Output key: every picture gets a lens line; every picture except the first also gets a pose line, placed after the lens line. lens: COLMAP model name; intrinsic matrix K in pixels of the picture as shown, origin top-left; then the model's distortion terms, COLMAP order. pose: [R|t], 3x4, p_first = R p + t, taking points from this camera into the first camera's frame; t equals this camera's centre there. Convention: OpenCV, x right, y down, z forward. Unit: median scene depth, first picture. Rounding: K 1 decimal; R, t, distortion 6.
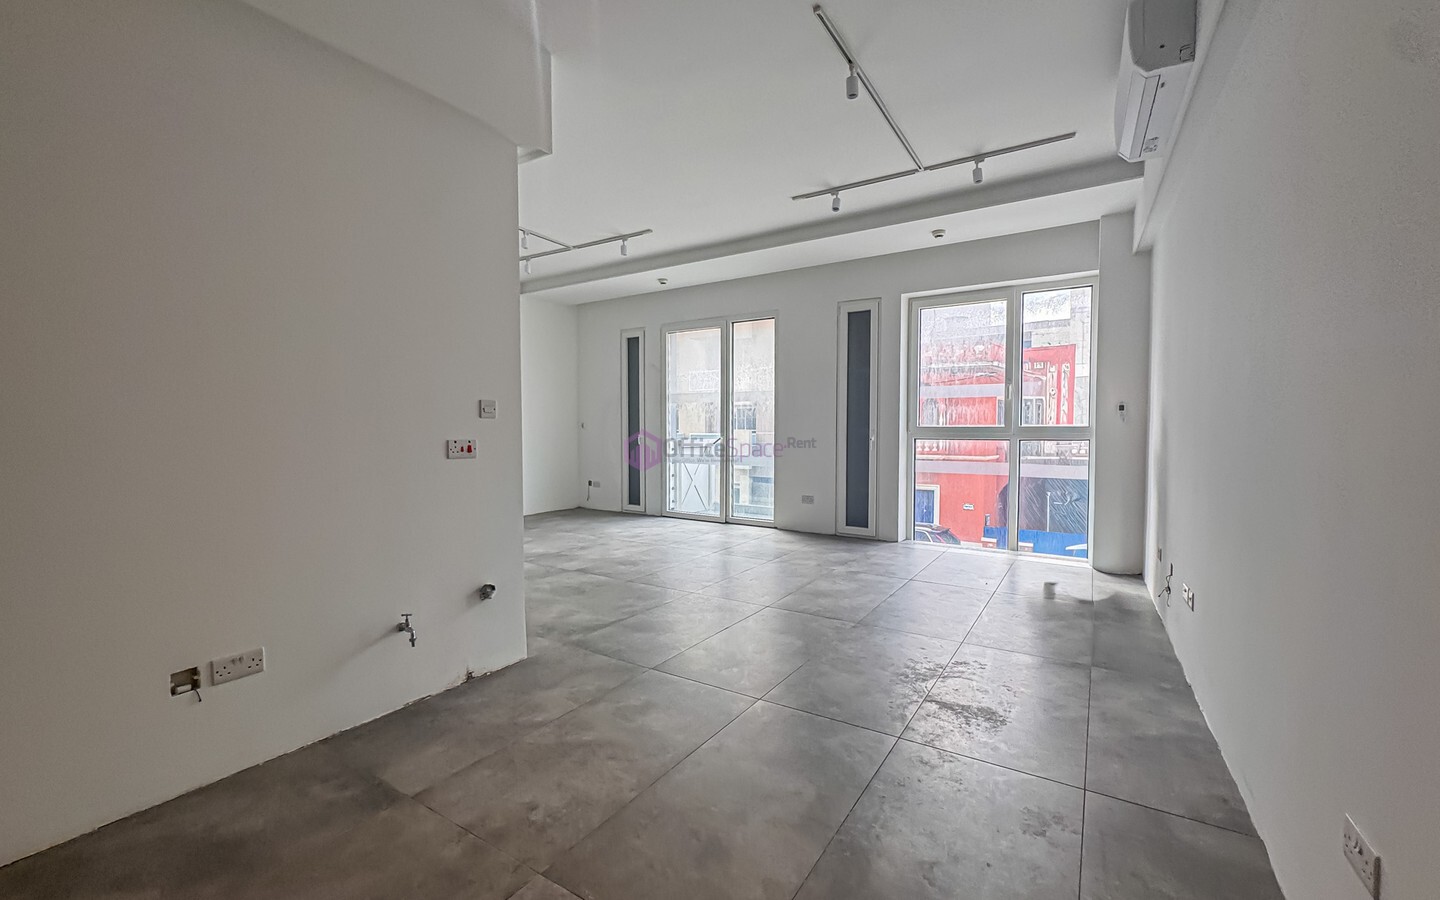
lens RADIAL K [[587.7, 0, 720.0], [0, 587.7, 450.0], [0, 0, 1]] dist [-0.001881, -0.000121]
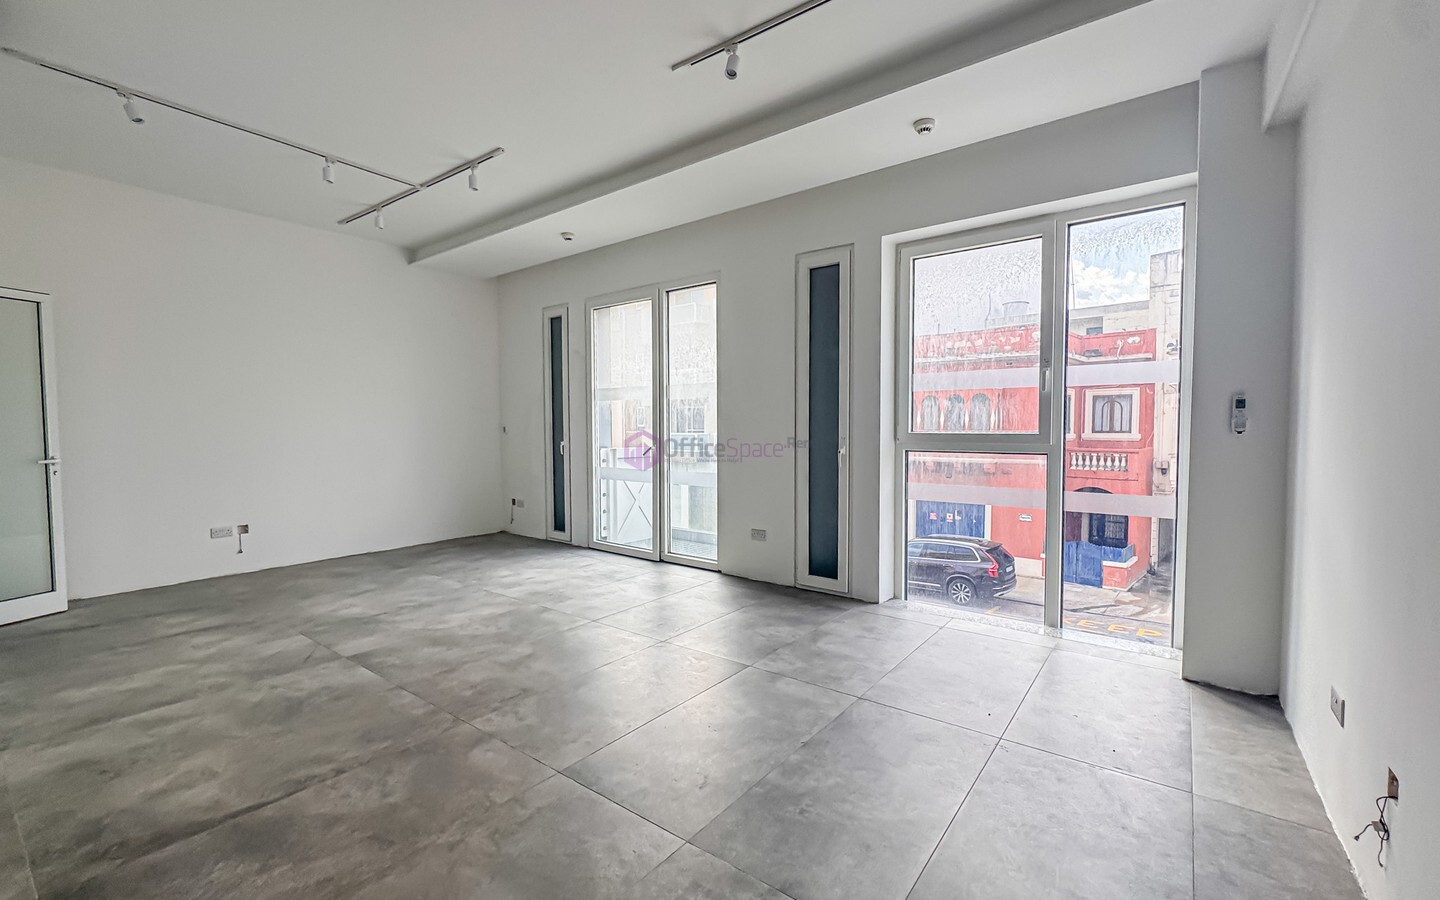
lens RADIAL K [[604.0, 0, 720.0], [0, 604.0, 450.0], [0, 0, 1]] dist [-0.000181, -0.000015]
pose [[0.996715, -0.000411, -0.080987, 0.173149], [0.000504, 0.999999, 0.001120, -0.020906], [0.080986, -0.001157, 0.996715, 0.284803]]
